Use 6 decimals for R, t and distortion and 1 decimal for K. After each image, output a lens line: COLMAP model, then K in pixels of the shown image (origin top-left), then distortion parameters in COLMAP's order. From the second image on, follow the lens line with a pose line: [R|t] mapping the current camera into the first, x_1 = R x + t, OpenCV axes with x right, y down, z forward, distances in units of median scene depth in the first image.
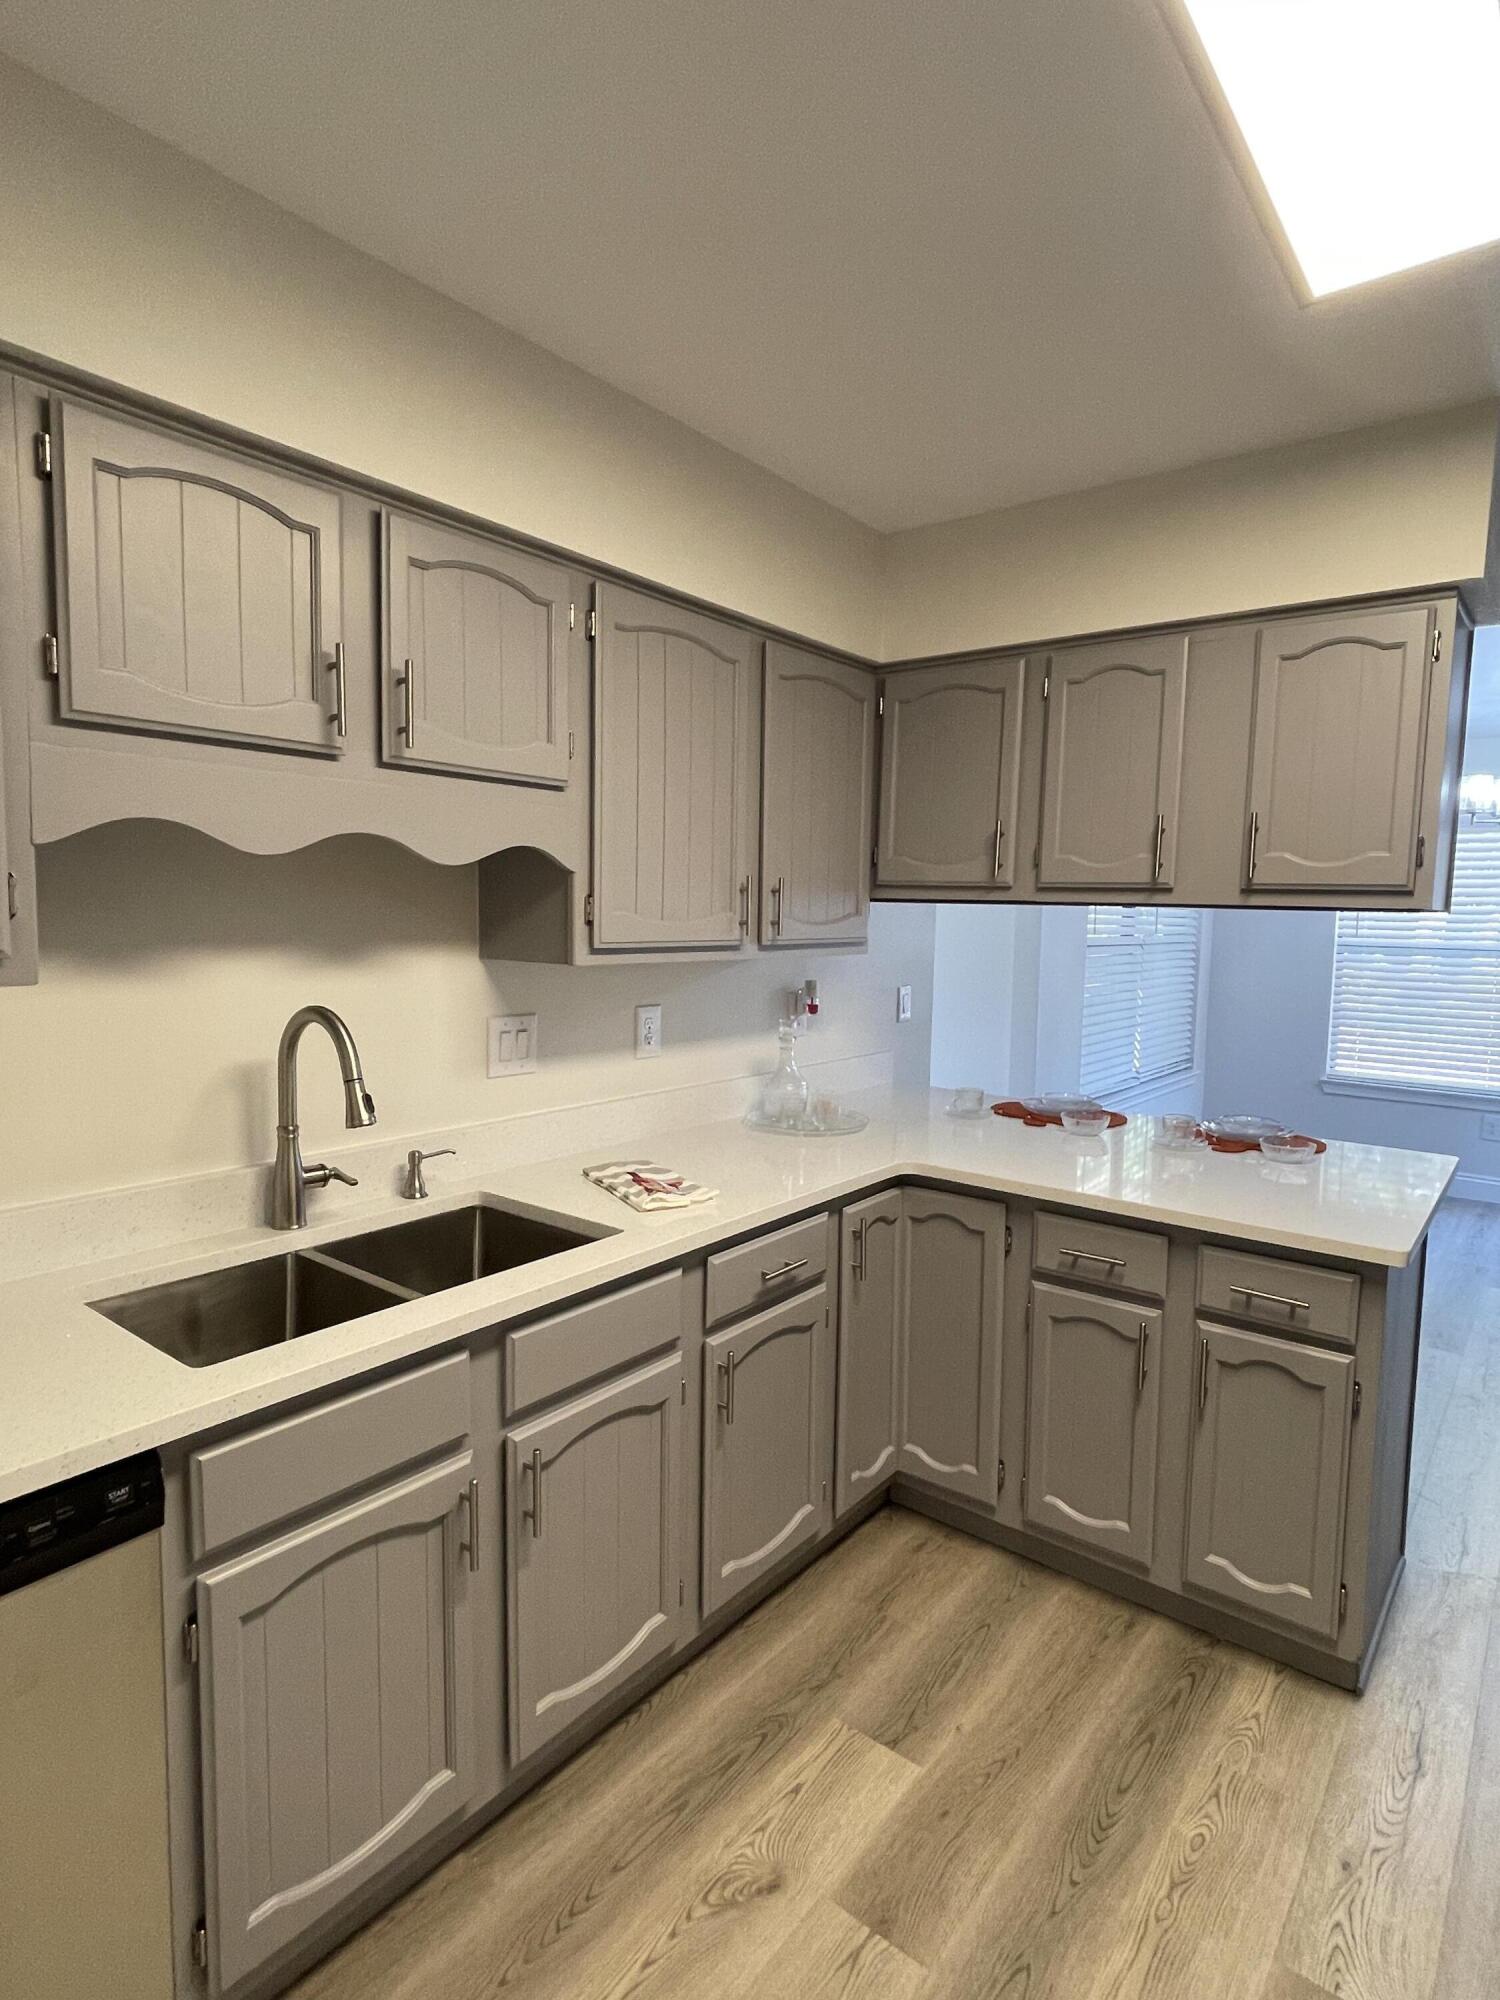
lens RADIAL K [[1053.1, 0, 750.0], [0, 1053.1, 1000.0], [0, 0, 1]] dist [-0.000925, -0.000675]
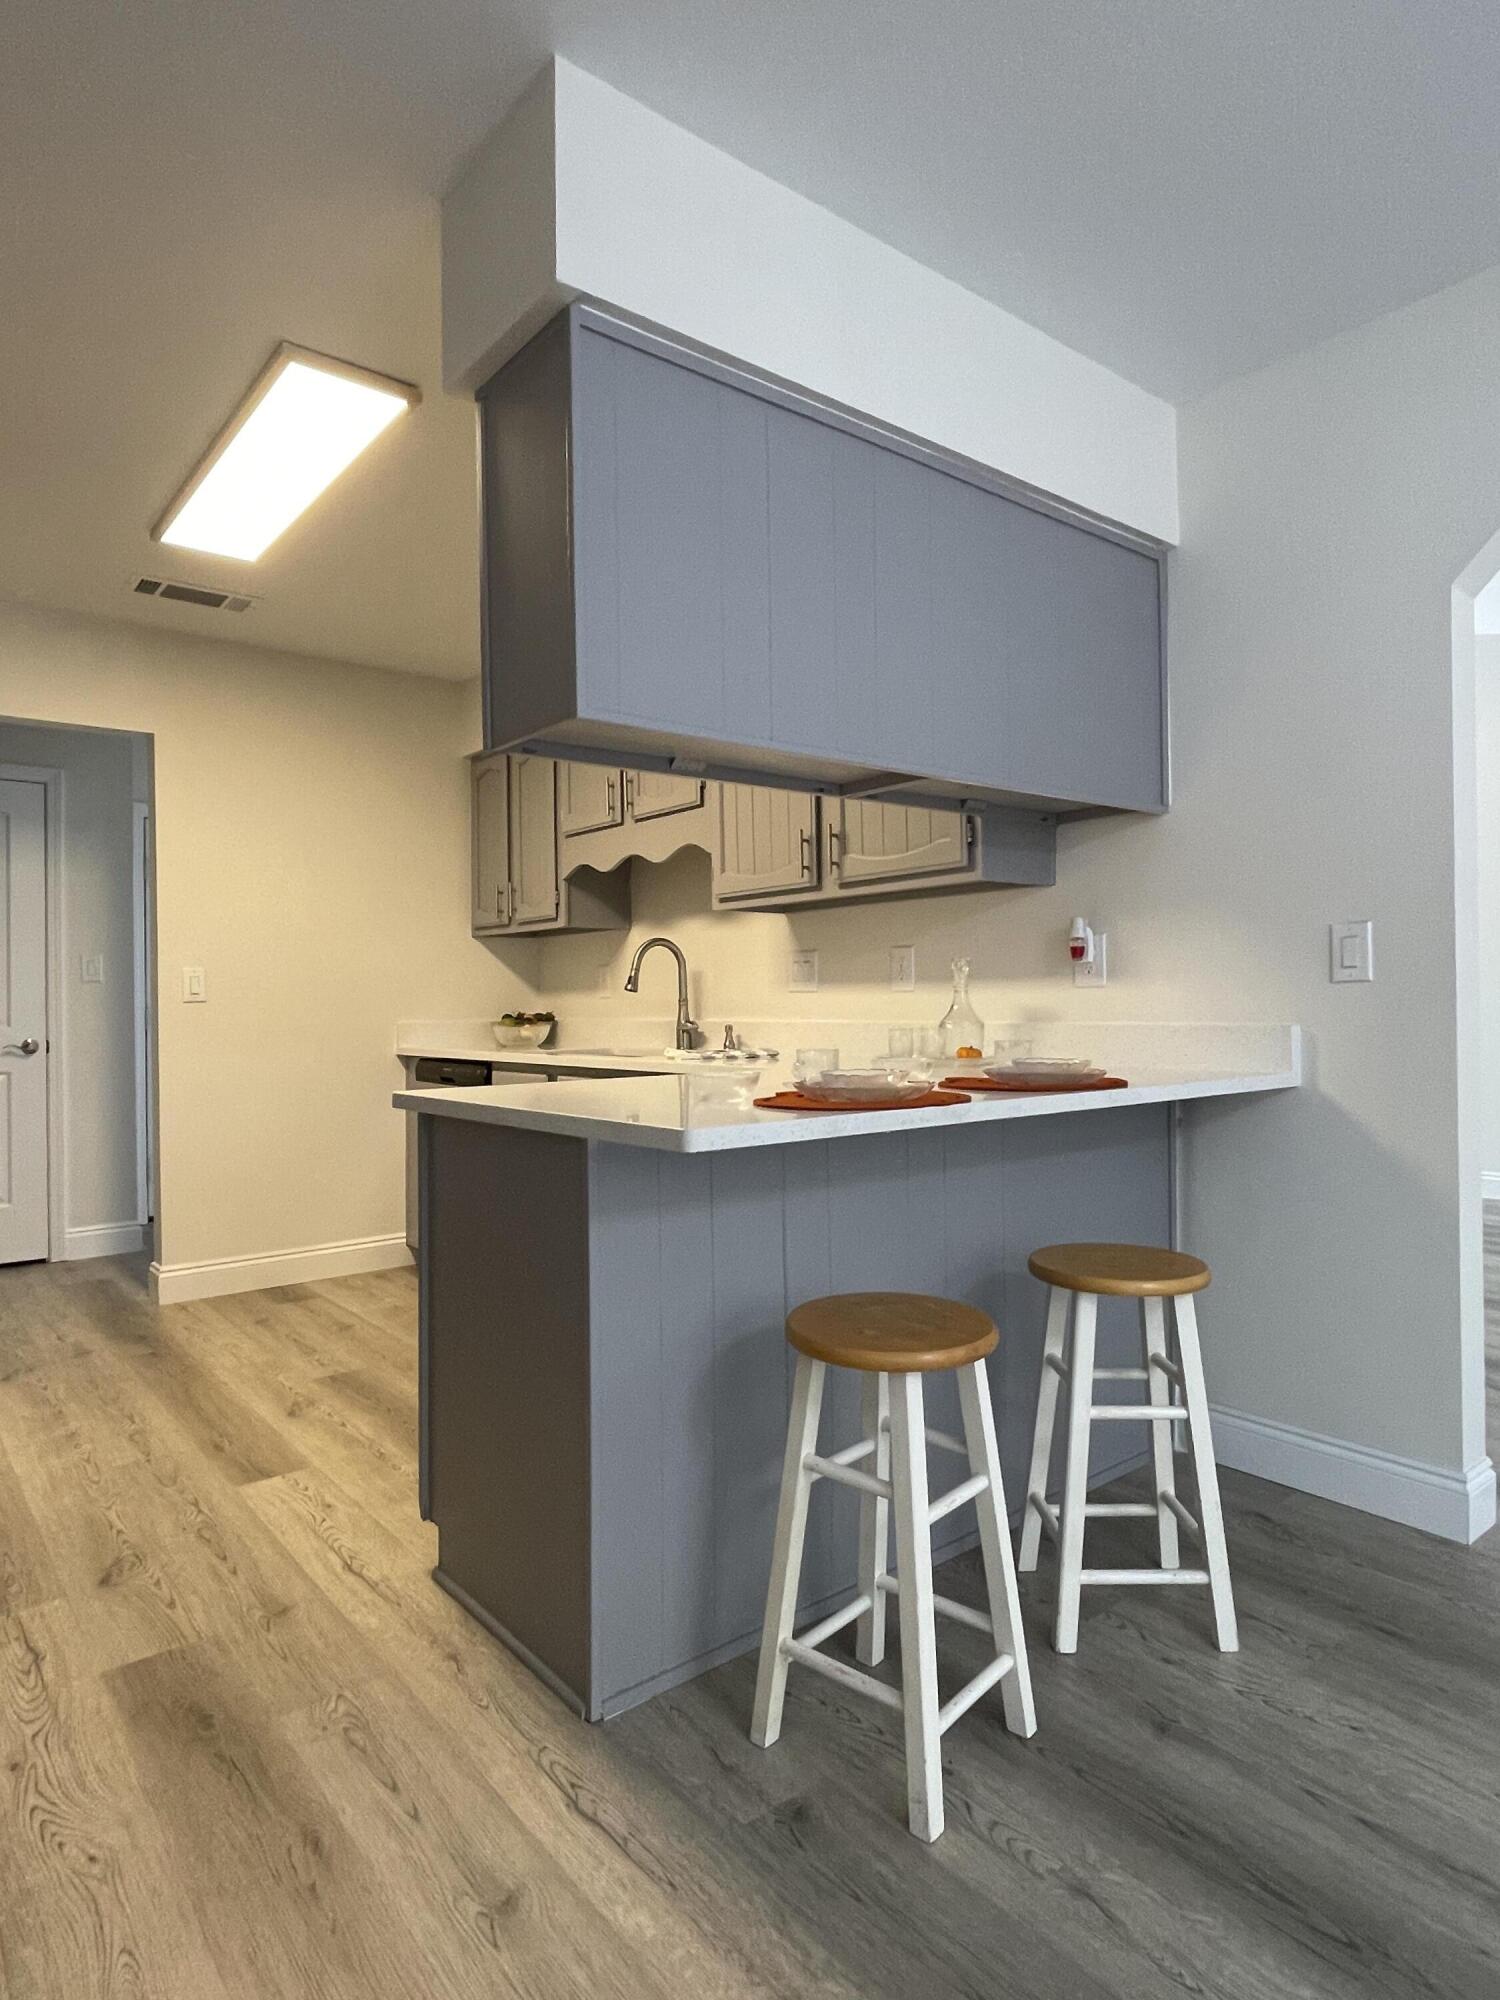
lens RADIAL K [[1164.3, 0, 750.0], [0, 1164.3, 1000.0], [0, 0, 1]] dist [-0.034136, -0.000481]
pose [[-0.218620, -0.011830, -0.975738, 1.602987], [-0.074188, 0.997234, 0.004531, 0.091621], [0.972986, 0.073379, -0.218893, 1.510939]]
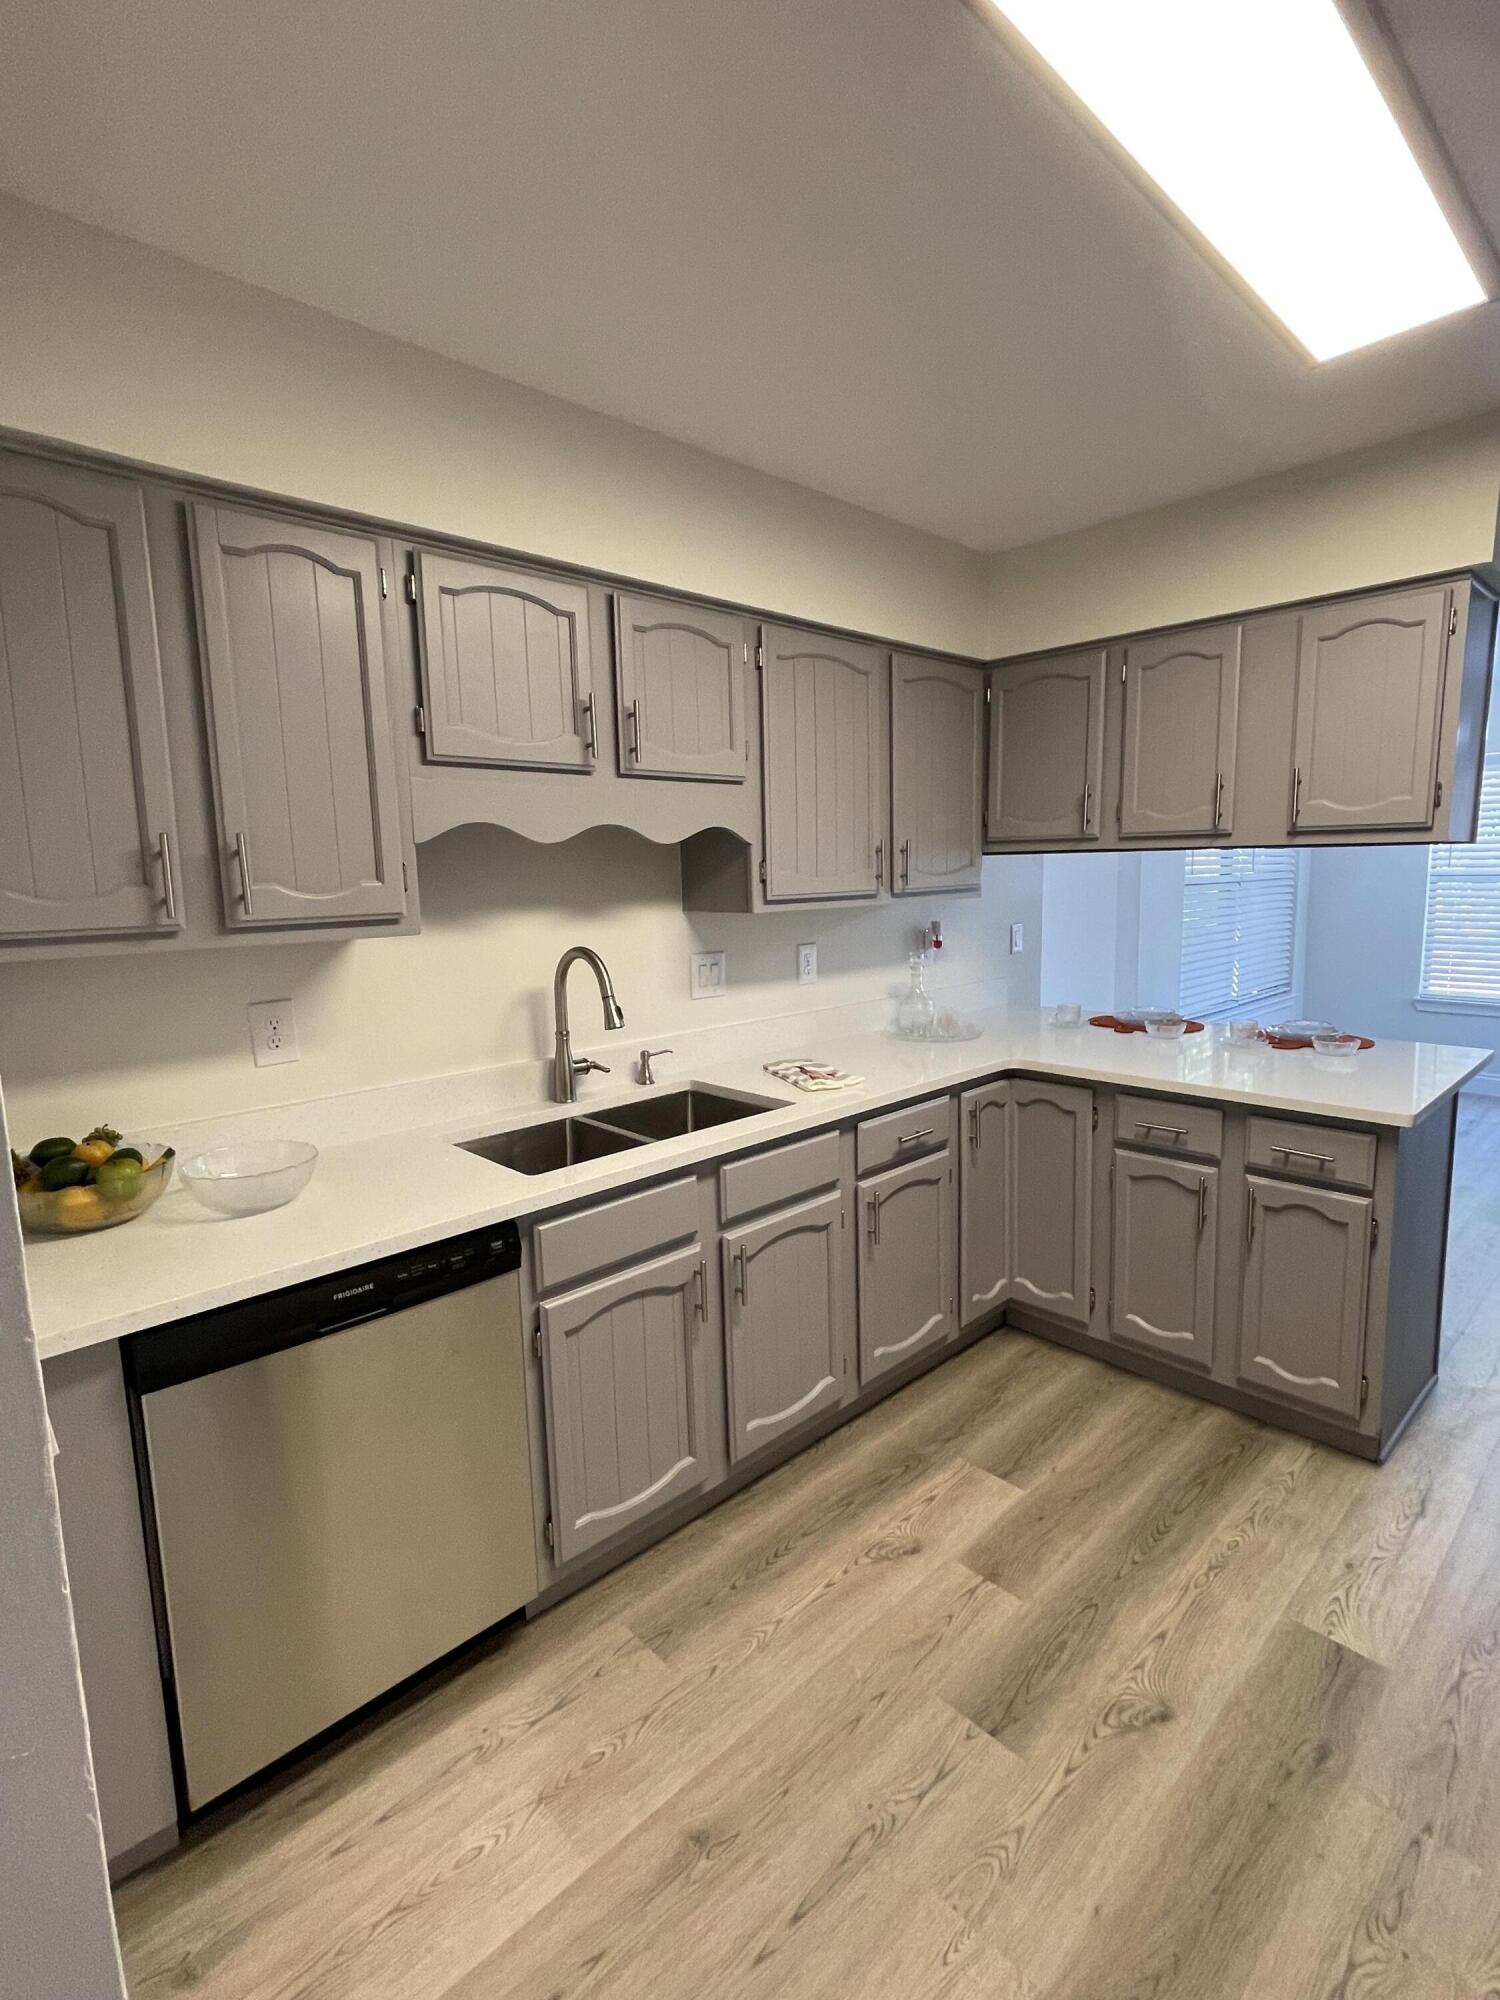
lens RADIAL K [[943.4, 0, 750.0], [0, 943.4, 1000.0], [0, 0, 1]] dist [0.010990, -0.014187]
pose [[0.988617, -0.022564, -0.148755, 0.007001], [0.030247, 0.998312, 0.049589, 0.018990], [0.147385, -0.053524, 0.987630, -0.214220]]
